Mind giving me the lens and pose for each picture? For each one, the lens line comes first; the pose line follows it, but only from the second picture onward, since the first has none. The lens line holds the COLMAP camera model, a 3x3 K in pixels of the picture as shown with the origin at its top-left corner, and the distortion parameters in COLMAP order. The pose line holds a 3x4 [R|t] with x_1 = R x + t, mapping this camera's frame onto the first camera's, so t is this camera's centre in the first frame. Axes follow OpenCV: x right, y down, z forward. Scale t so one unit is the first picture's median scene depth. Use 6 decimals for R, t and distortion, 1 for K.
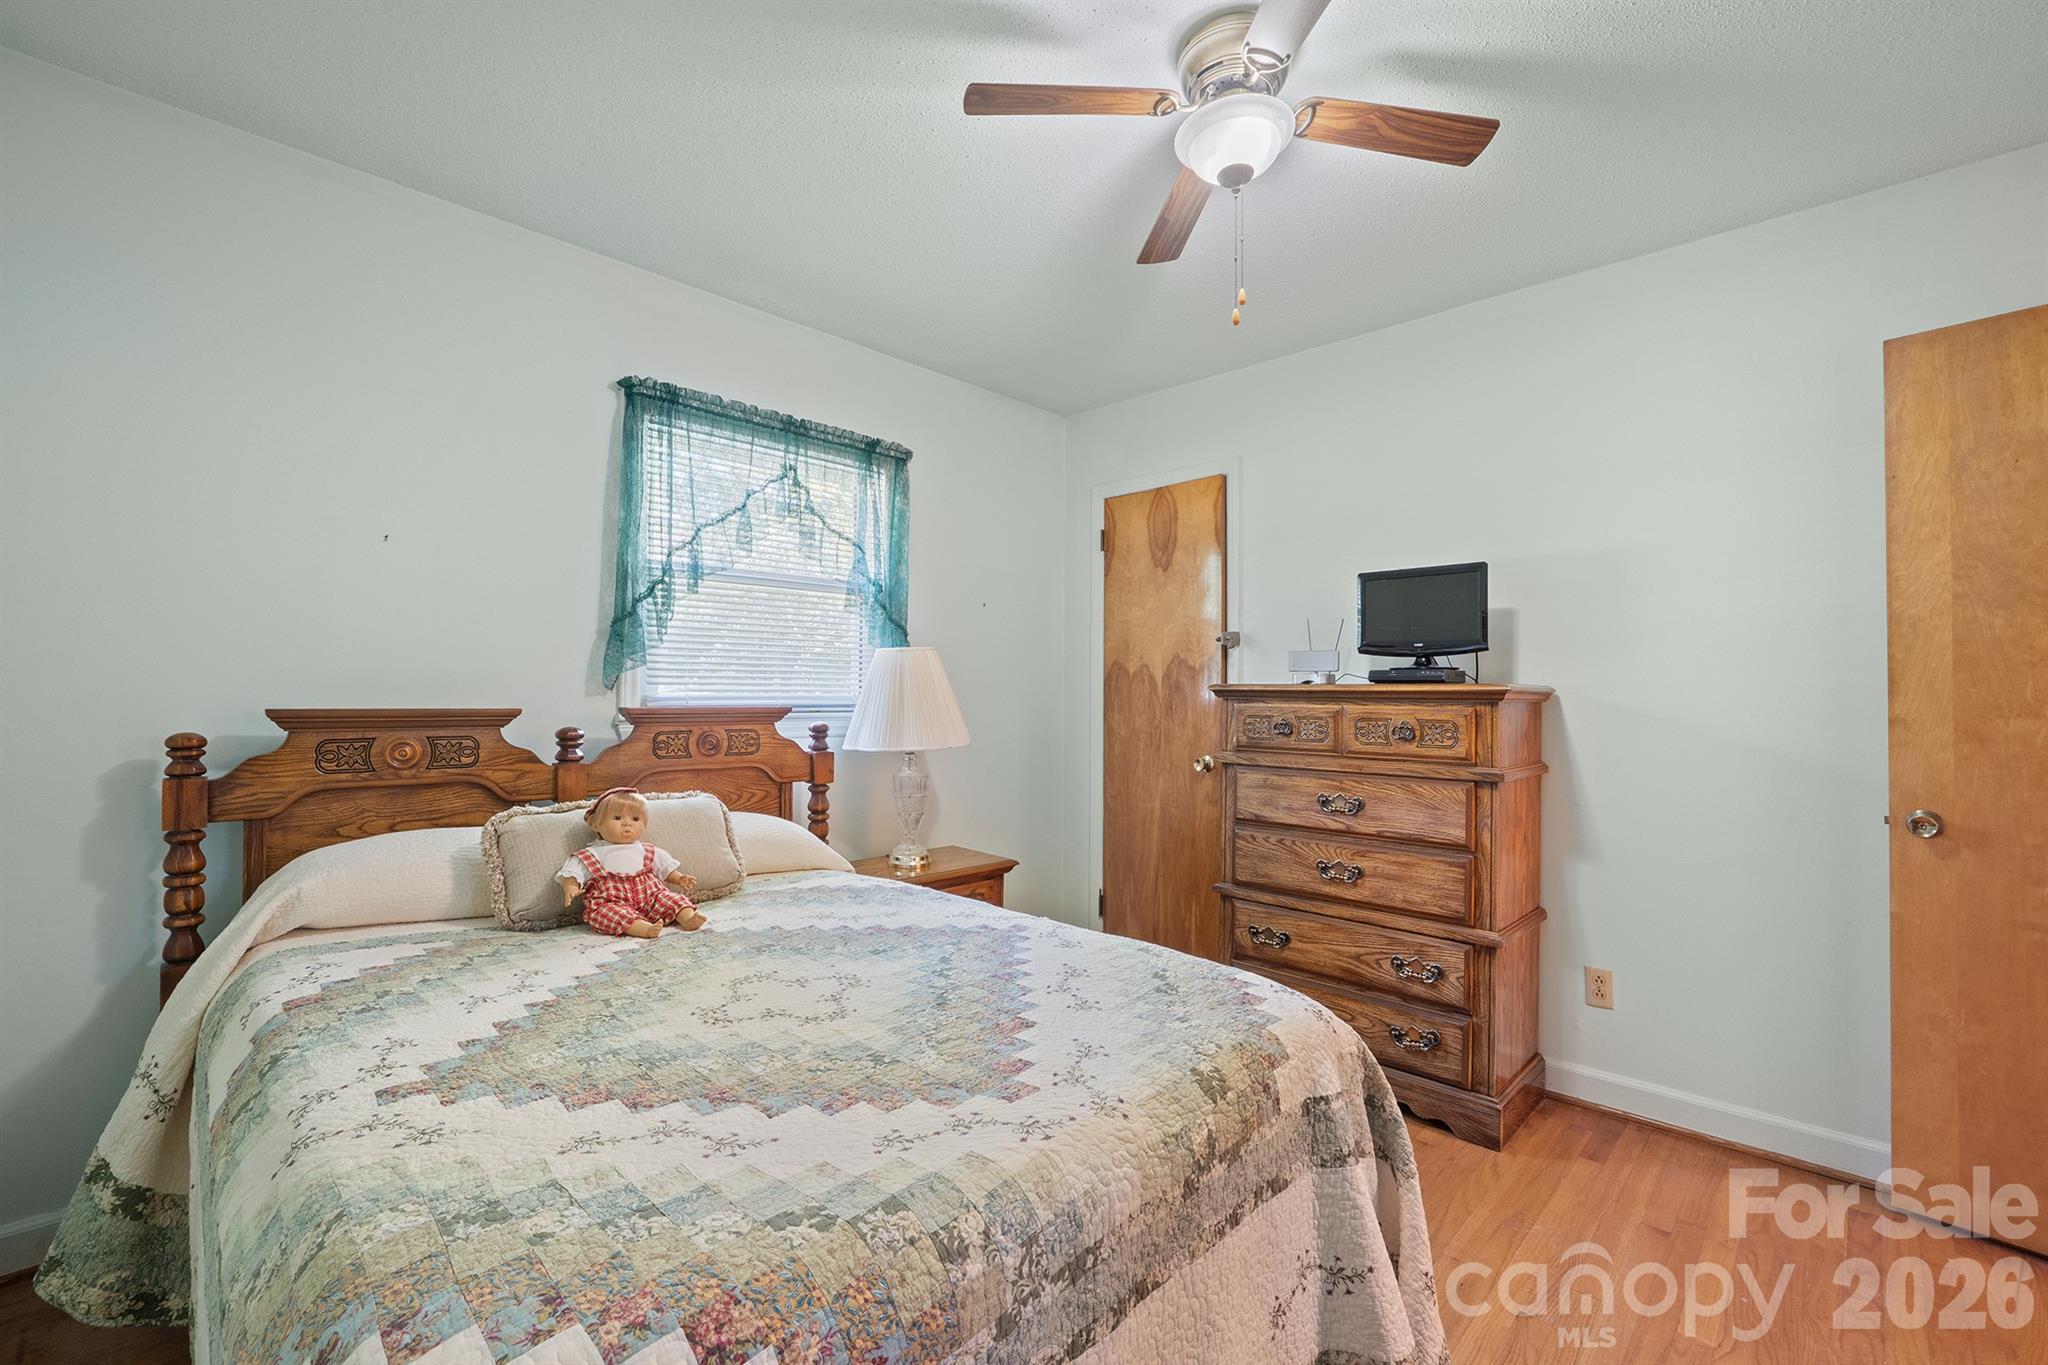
lens RADIAL K [[876.3, 0, 1000.5], [0, 876.3, 675.9], [0, 0, 1]] dist [-0.003545, -0.000223]
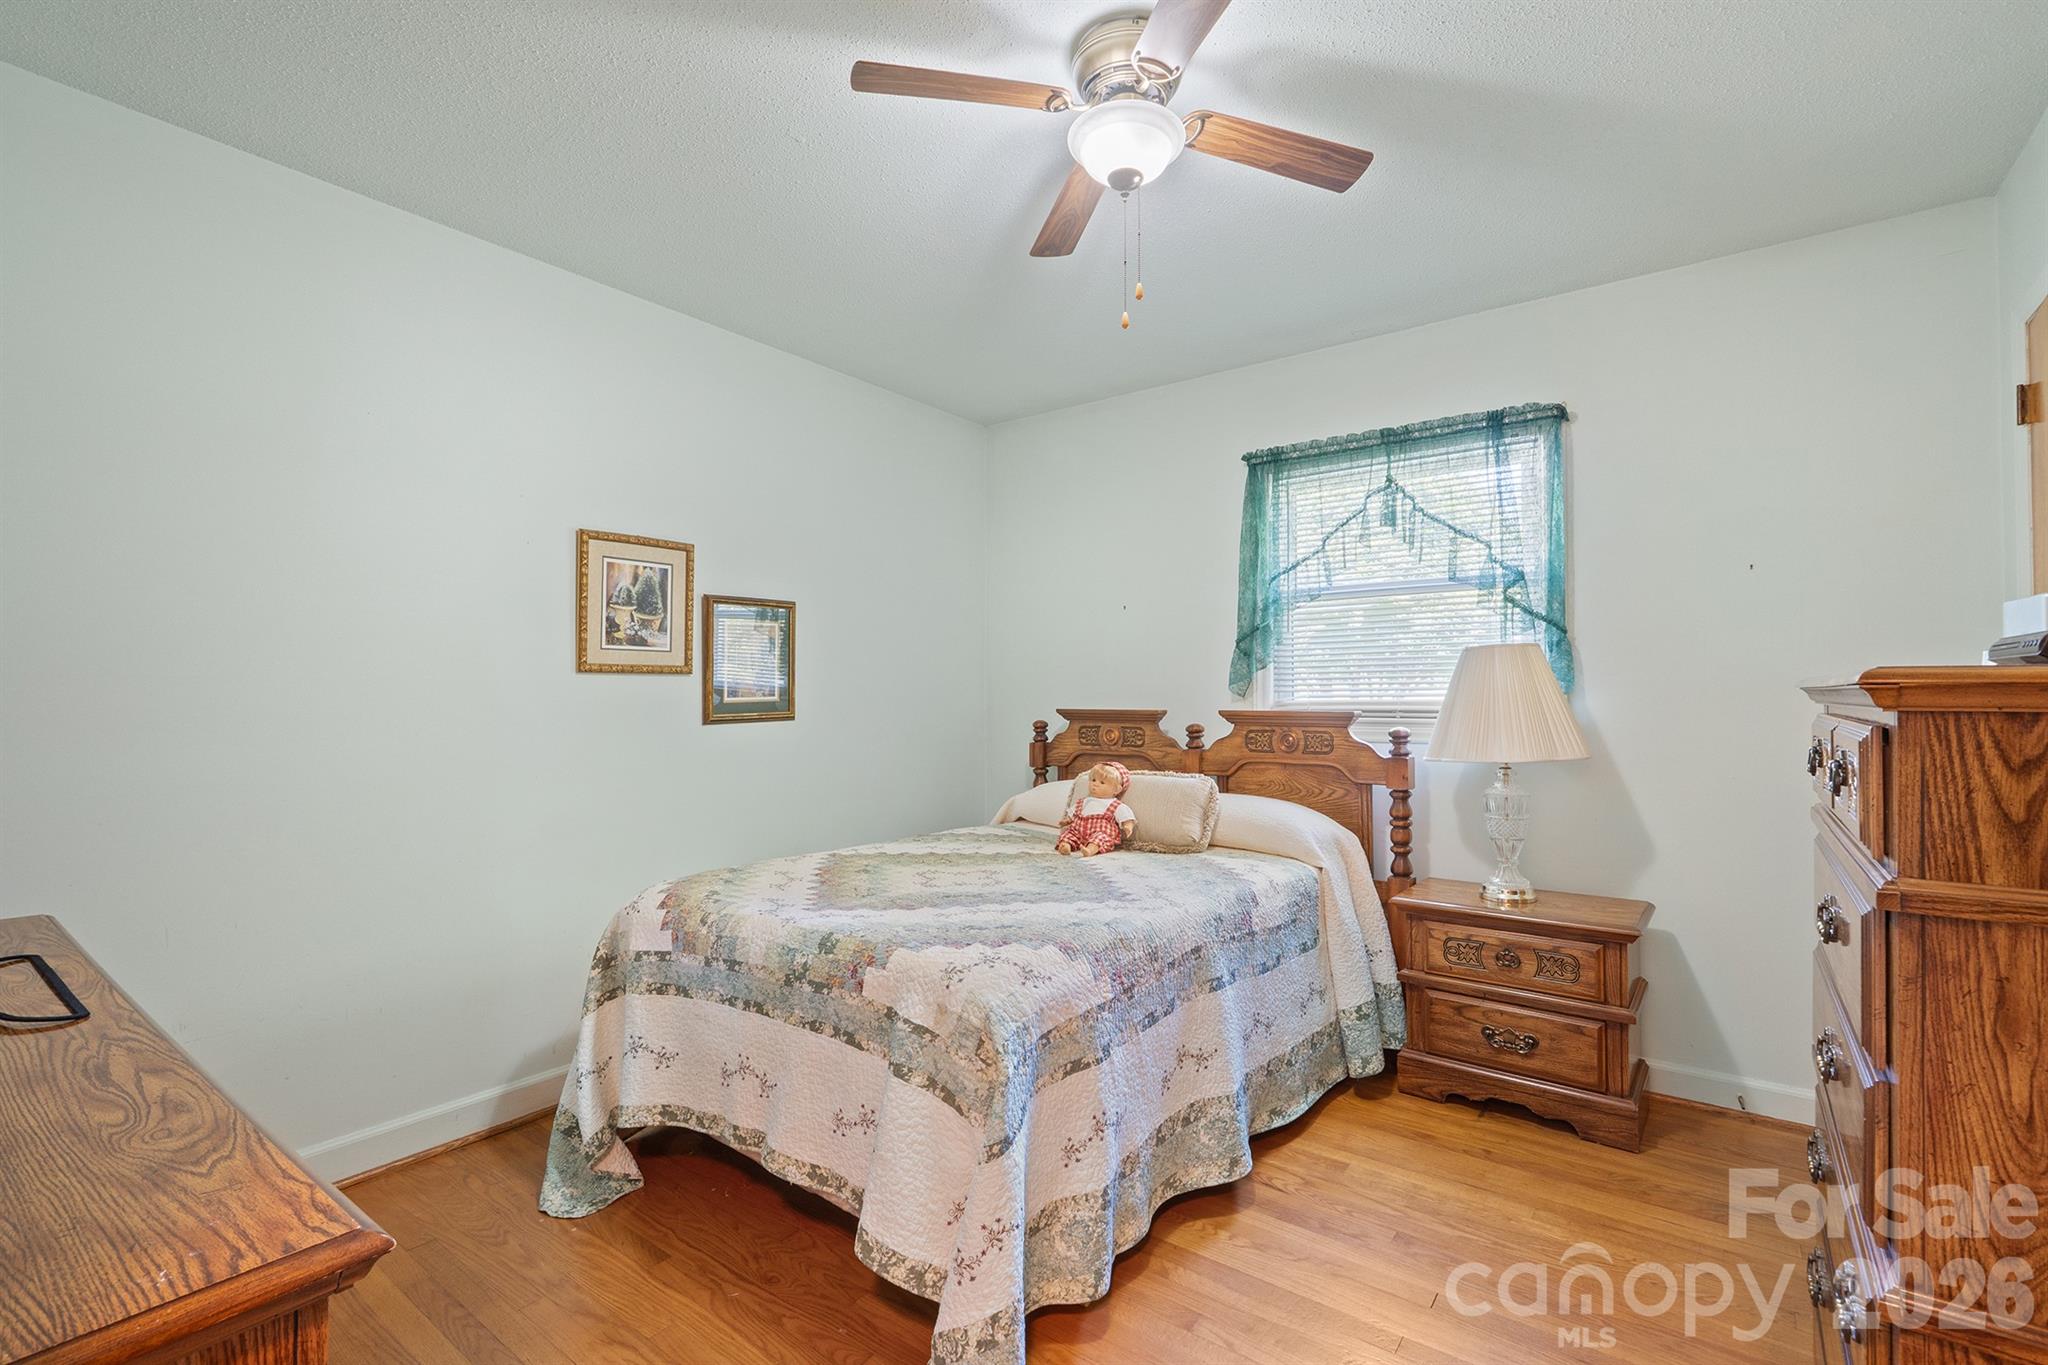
lens RADIAL K [[876.3, 0, 1022.1], [0, 876.3, 683.2], [0, 0, 1]] dist [-0.003545, -0.000223]
pose [[0.145243, -0.023686, -0.989112, 0.898700], [0.021156, 0.999559, -0.020830, 0.016887], [0.989170, -0.017901, 0.145680, 0.540411]]
